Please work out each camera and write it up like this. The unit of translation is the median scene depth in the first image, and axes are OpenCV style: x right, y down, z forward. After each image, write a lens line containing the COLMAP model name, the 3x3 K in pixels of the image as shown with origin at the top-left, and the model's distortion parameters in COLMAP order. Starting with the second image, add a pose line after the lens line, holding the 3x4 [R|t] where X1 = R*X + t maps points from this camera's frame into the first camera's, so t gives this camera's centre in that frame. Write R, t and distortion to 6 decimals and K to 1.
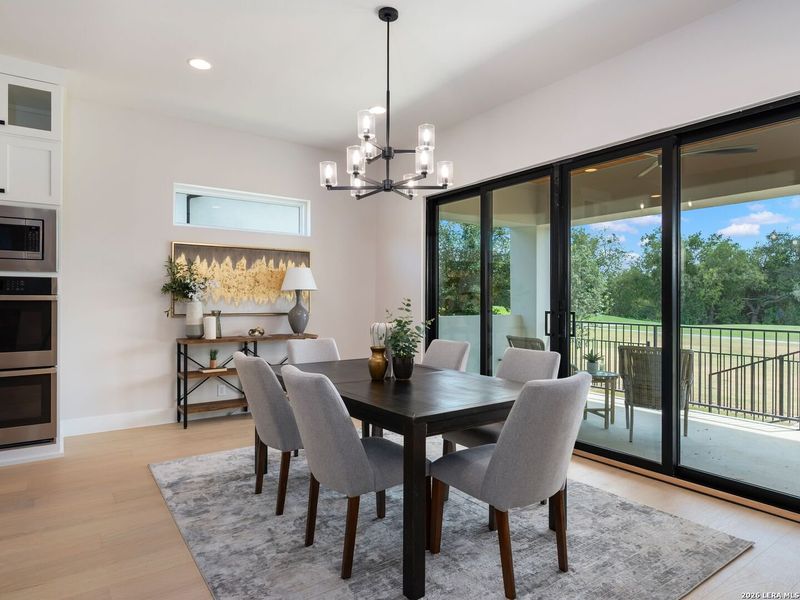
lens RADIAL K [[480.4, 0, 398.3], [0, 480.4, 298.2], [0, 0, 1]] dist [-0.005813, 0.003290]
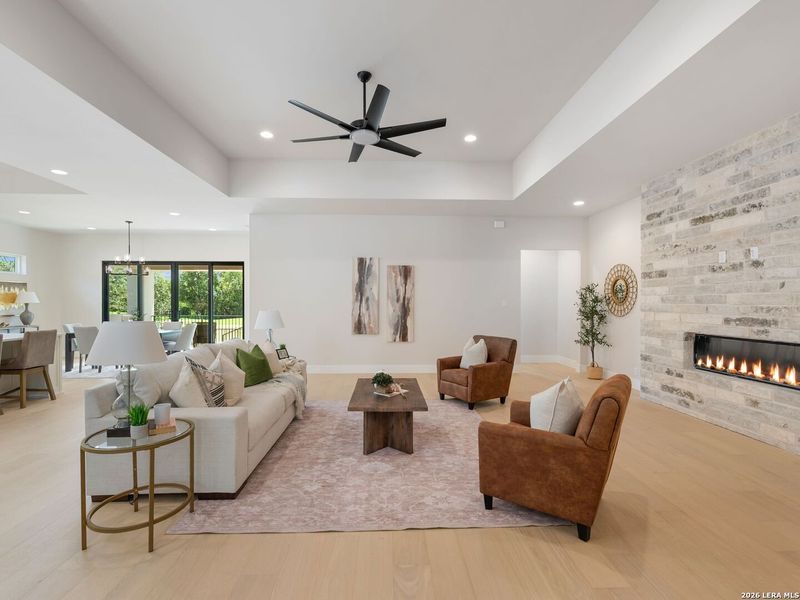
lens RADIAL K [[384.9, 0, 395.6], [0, 384.9, 304.0], [0, 0, 1]] dist [0.001667, -0.000692]
pose [[0.551313, -0.006929, 0.834270, -0.757560], [-0.000712, 0.999961, 0.008775, -0.030578], [-0.834298, -0.005432, 0.551287, -1.241761]]
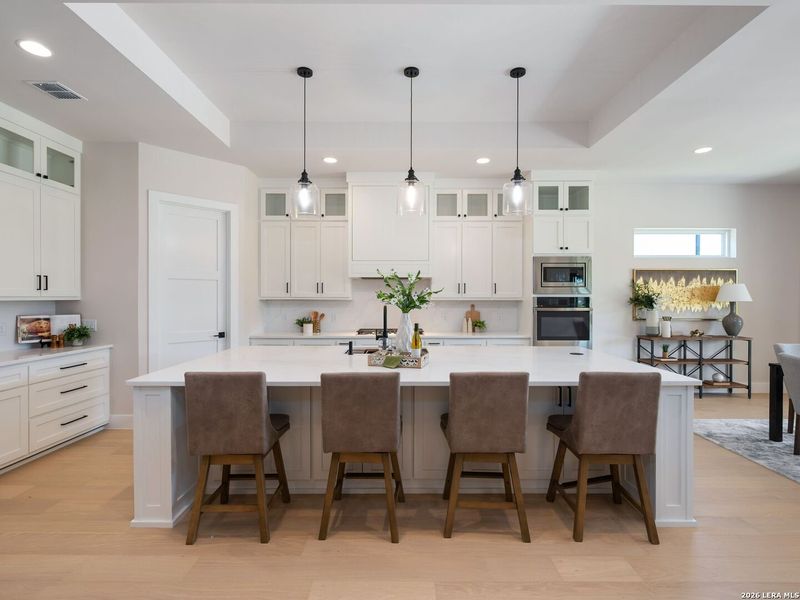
lens RADIAL K [[384.9, 0, 401.8], [0, 384.9, 298.2], [0, 0, 1]] dist [0.001667, -0.000692]
pose [[0.815206, 0.001800, -0.579168, -0.361554], [0.002664, 0.999973, 0.006858, -0.037854], [0.579165, -0.007133, 0.815179, -0.361366]]
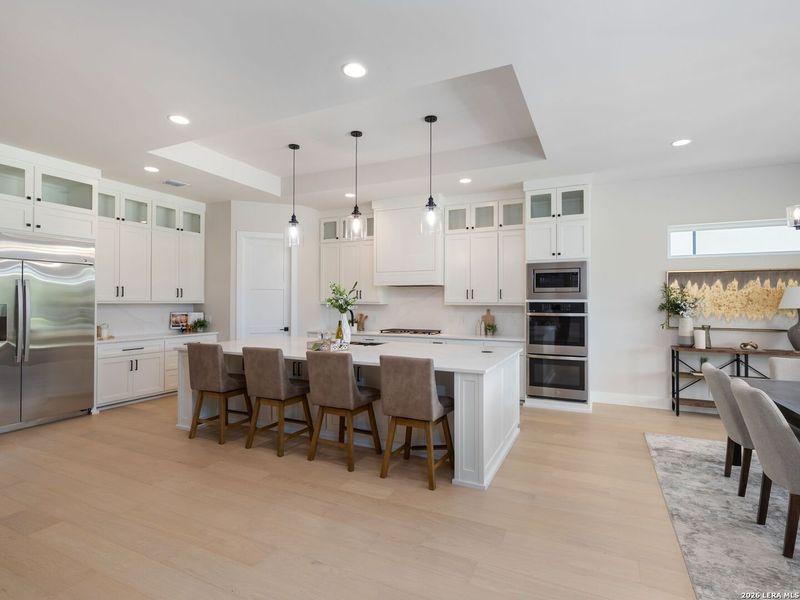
lens RADIAL K [[406.4, 0, 403.6], [0, 406.4, 297.8], [0, 0, 1]] dist [0.001369, -0.001756]
pose [[0.489121, -0.008831, -0.872171, 0.143380], [0.001328, 0.999955, -0.009380, -0.035280], [0.872215, 0.003430, 0.489111, -0.168852]]
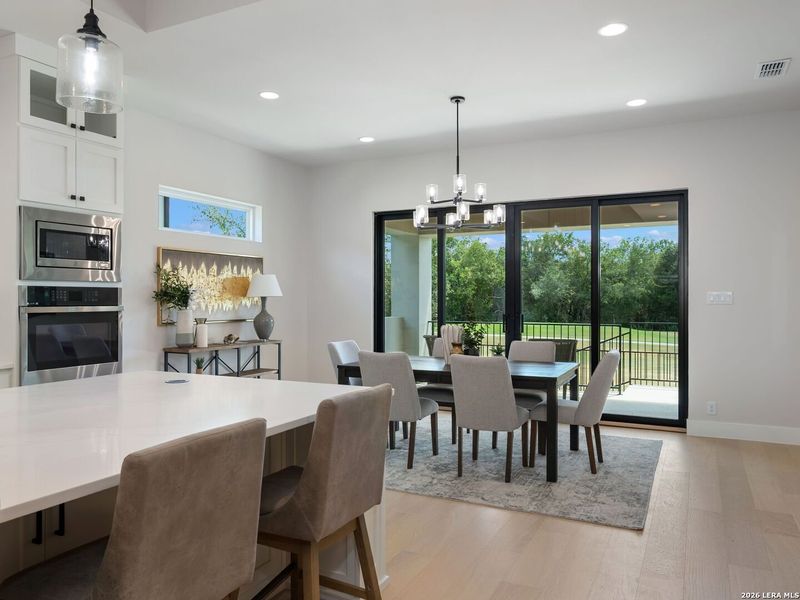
lens RADIAL K [[591.2, 0, 397.6], [0, 591.2, 294.2], [0, 0, 1]] dist [0.000306, 0.000172]
pose [[0.883420, 0.000186, 0.468583, -0.593477], [0.001451, 0.999994, -0.003133, -0.019056], [-0.468581, 0.003448, 0.883414, -0.254815]]
